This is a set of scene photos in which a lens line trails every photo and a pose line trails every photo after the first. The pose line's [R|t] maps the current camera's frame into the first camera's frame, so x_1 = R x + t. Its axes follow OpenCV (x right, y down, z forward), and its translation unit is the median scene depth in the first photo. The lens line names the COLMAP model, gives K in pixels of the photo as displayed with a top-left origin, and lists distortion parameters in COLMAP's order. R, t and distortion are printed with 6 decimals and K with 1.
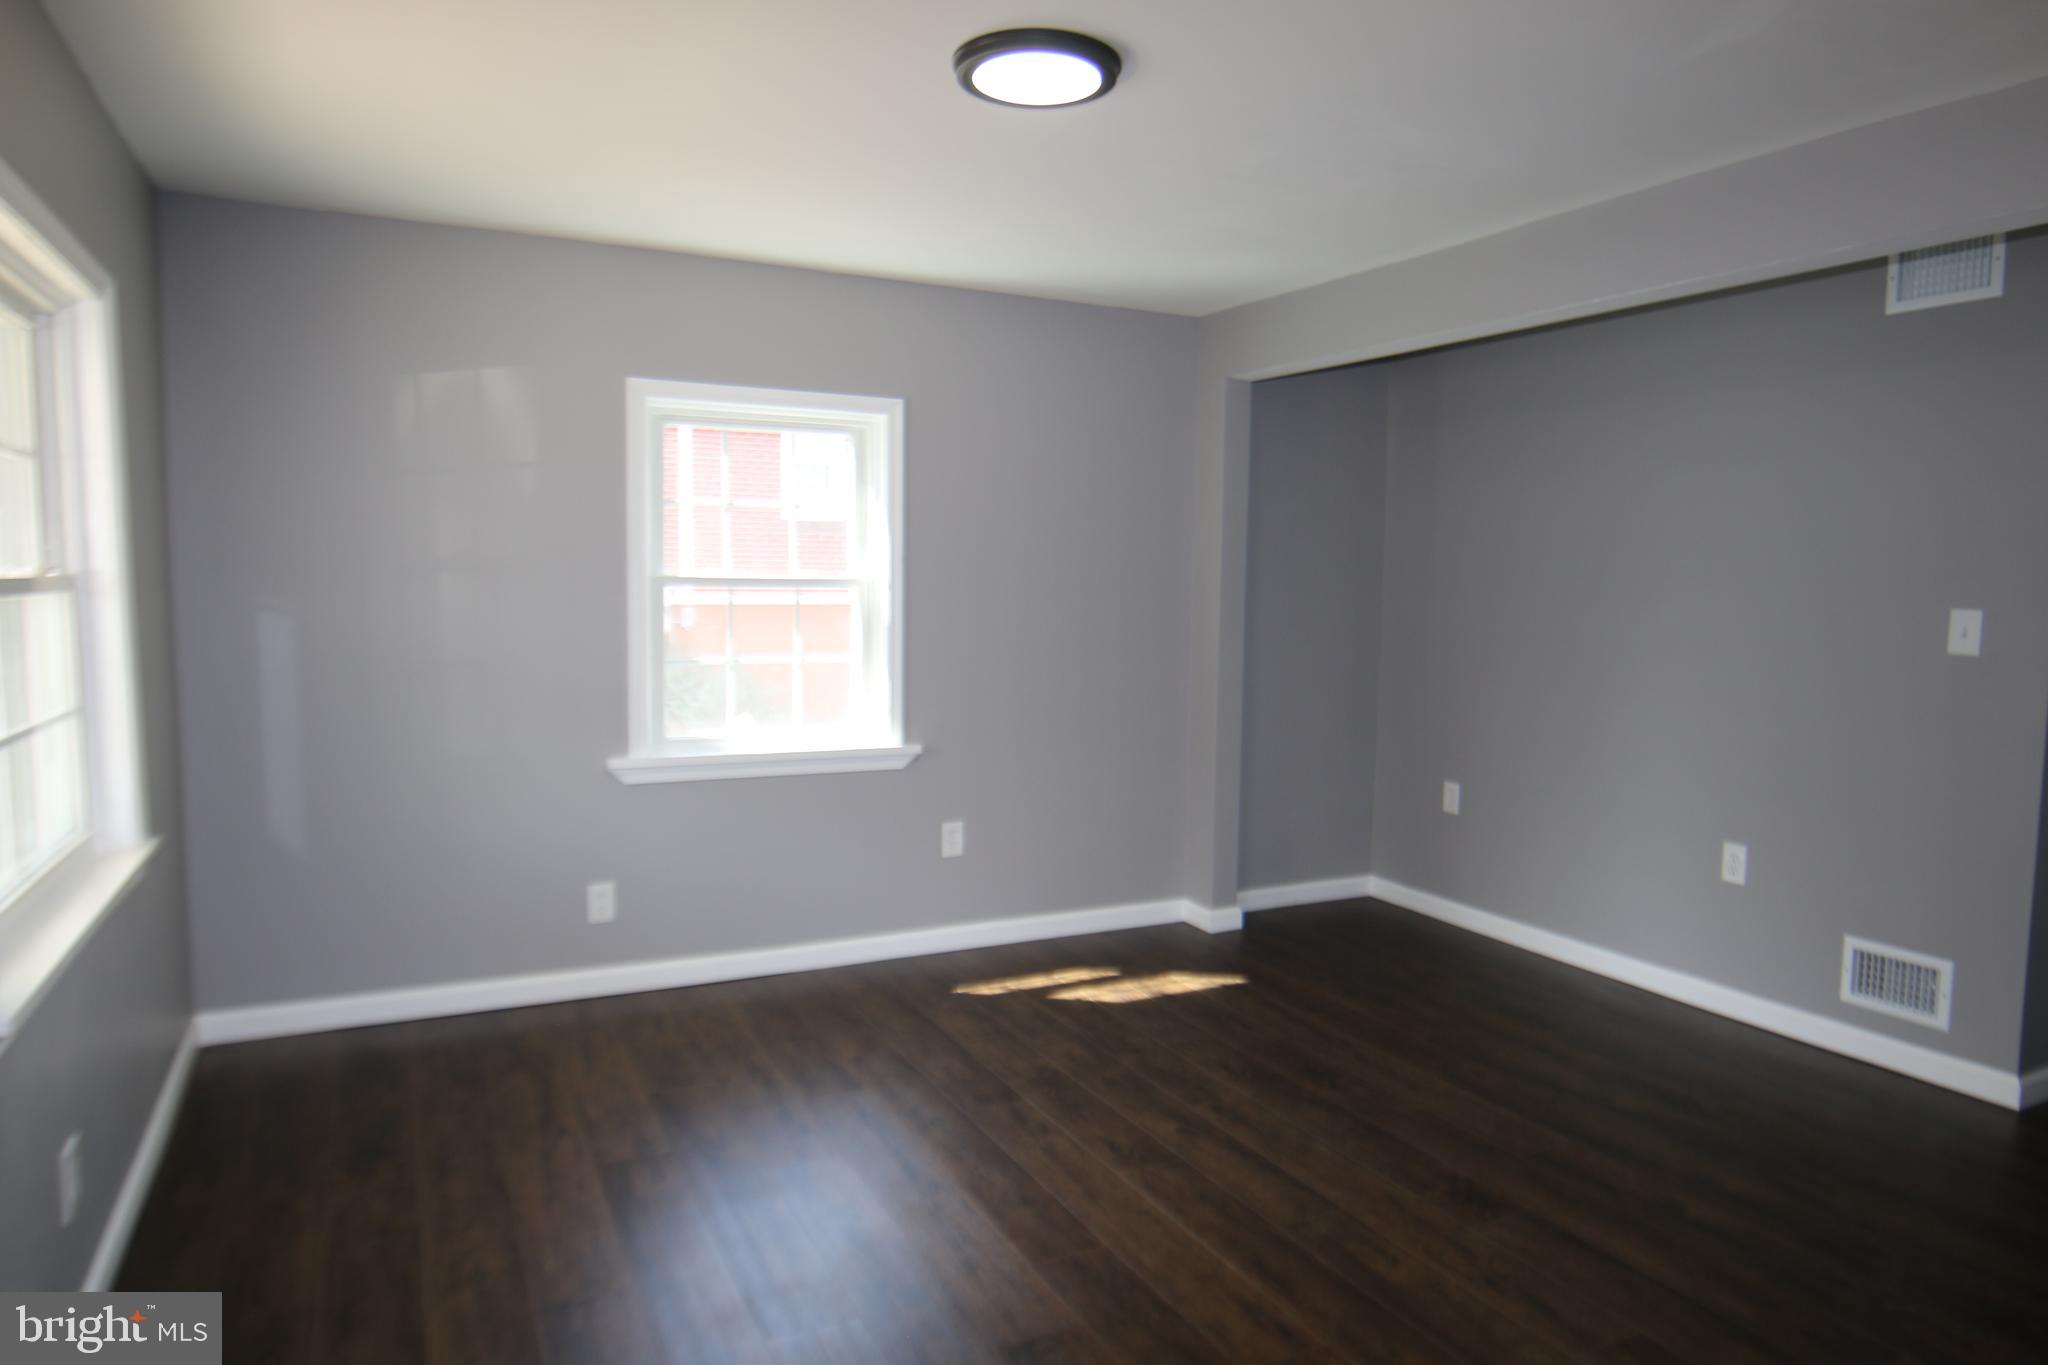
lens RADIAL K [[1301.5, 0, 1024.0], [0, 1301.5, 682.5], [0, 0, 1]] dist [-0.016613, 0.007563]
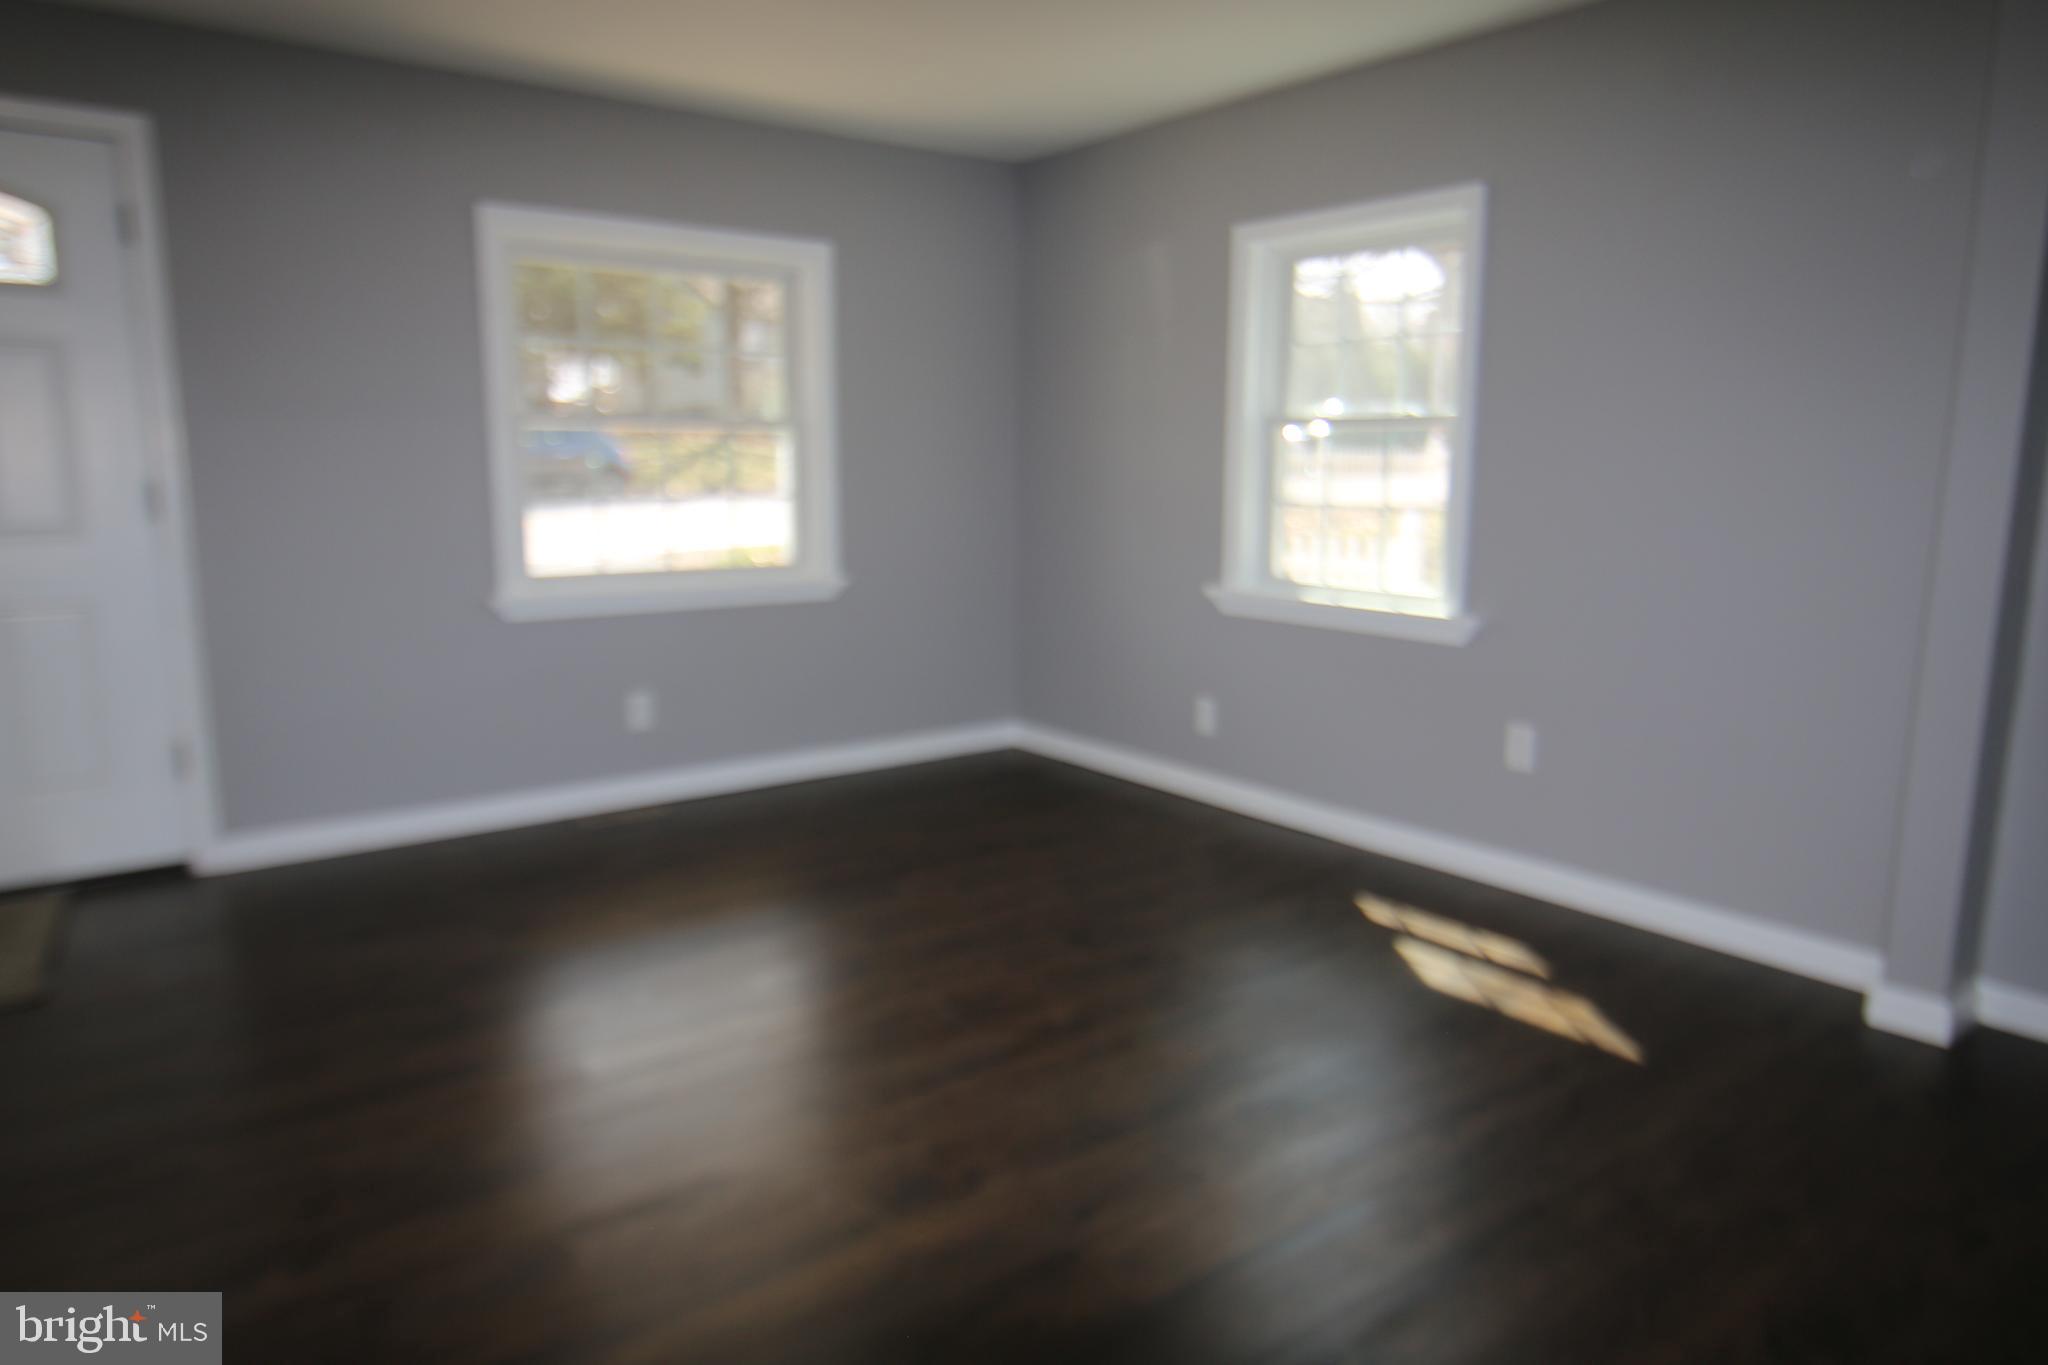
lens RADIAL K [[1301.5, 0, 1024.0], [0, 1301.5, 682.5], [0, 0, 1]] dist [-0.016613, 0.007563]
pose [[0.199652, 0.154291, -0.967643, 0.706360], [-0.088245, 0.986344, 0.139065, -0.001195], [0.975885, 0.057625, 0.210541, 0.606195]]
